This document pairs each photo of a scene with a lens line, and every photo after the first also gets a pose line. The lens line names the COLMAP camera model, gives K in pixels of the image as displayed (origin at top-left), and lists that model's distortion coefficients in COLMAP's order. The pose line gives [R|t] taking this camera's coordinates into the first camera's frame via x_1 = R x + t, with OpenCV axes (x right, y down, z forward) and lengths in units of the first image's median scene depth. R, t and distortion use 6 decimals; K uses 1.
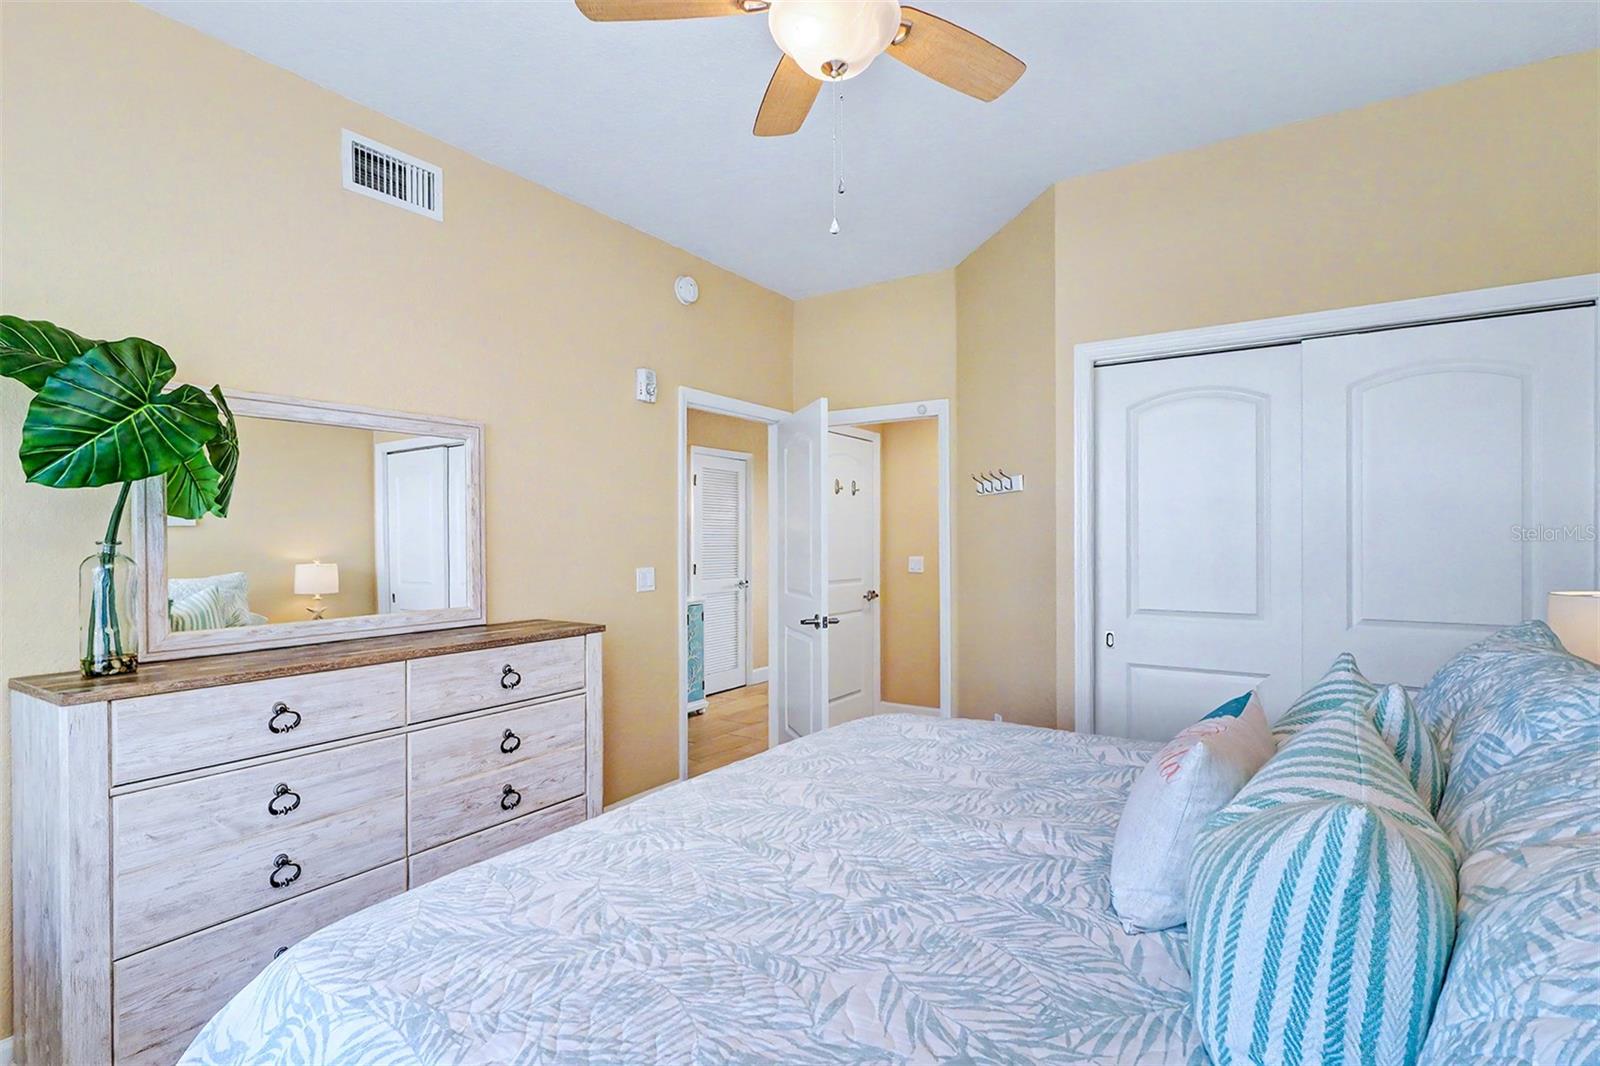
lens RADIAL K [[750.4, 0, 800.5], [0, 750.4, 532.0], [0, 0, 1]] dist [-0.003281, 0.001118]
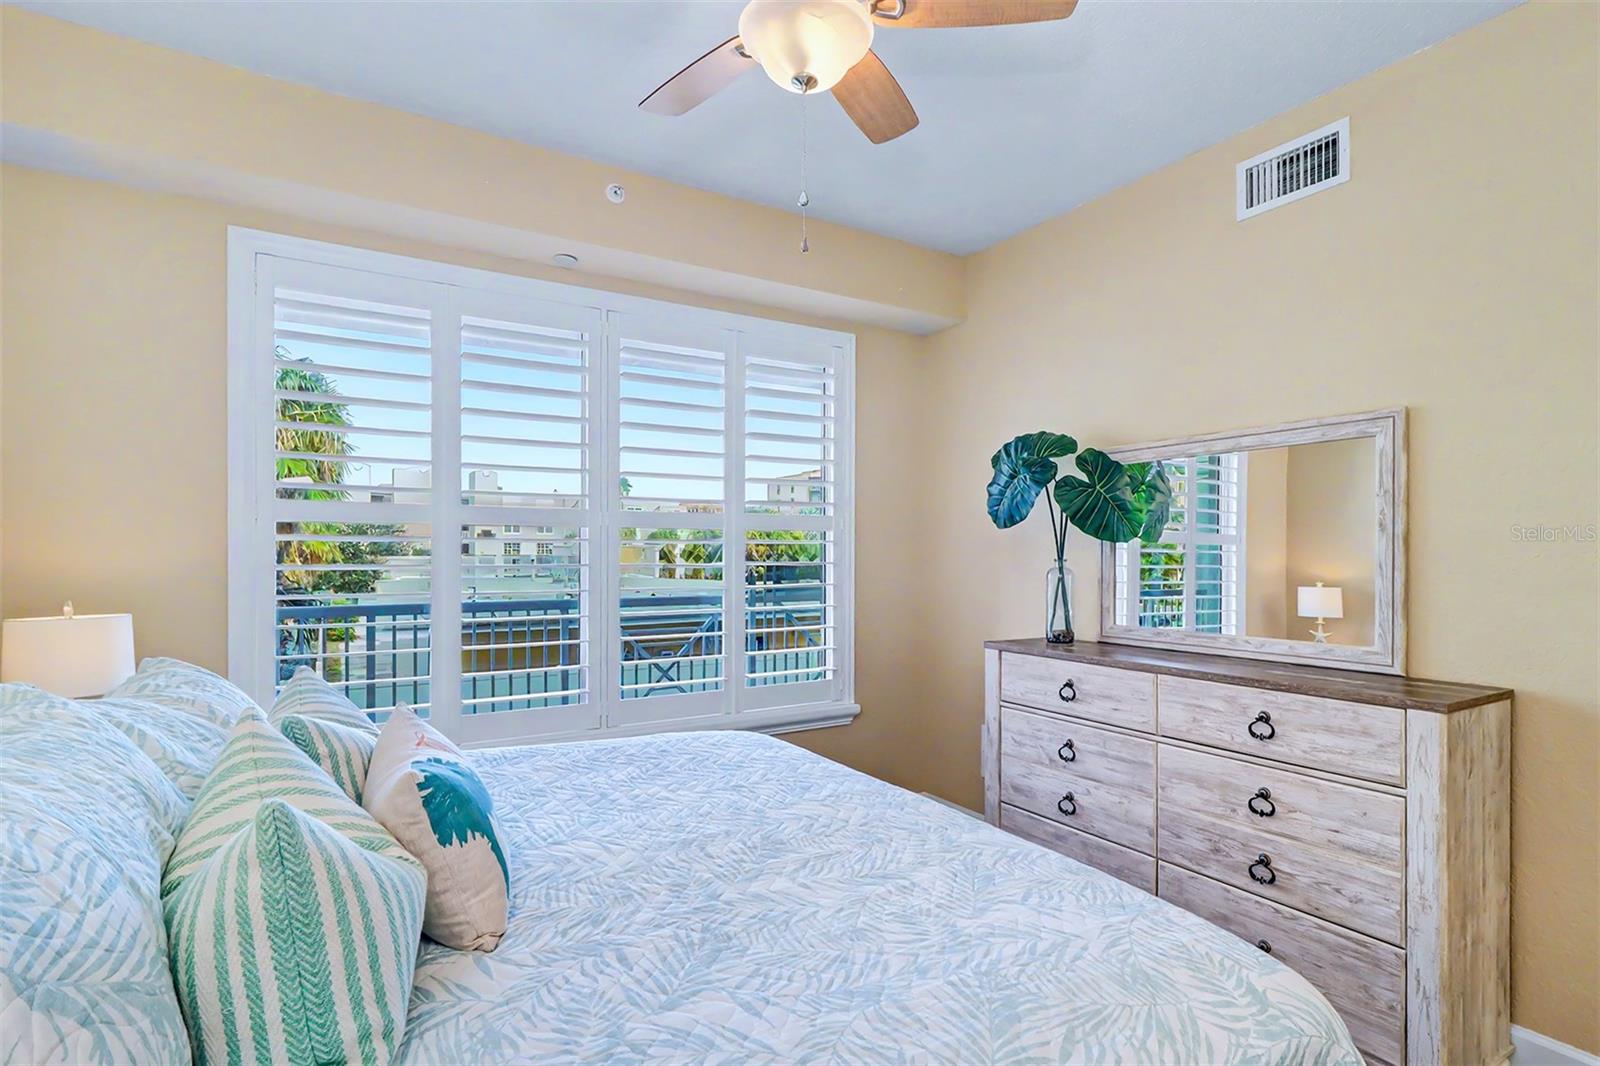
lens RADIAL K [[750.4, 0, 795.5], [0, 750.4, 550.2], [0, 0, 1]] dist [-0.003281, 0.001118]
pose [[-0.392795, -0.002983, -0.919621, 0.625012], [0.002561, 0.999987, -0.004338, -0.000968], [0.919623, -0.004059, -0.392782, 0.902502]]
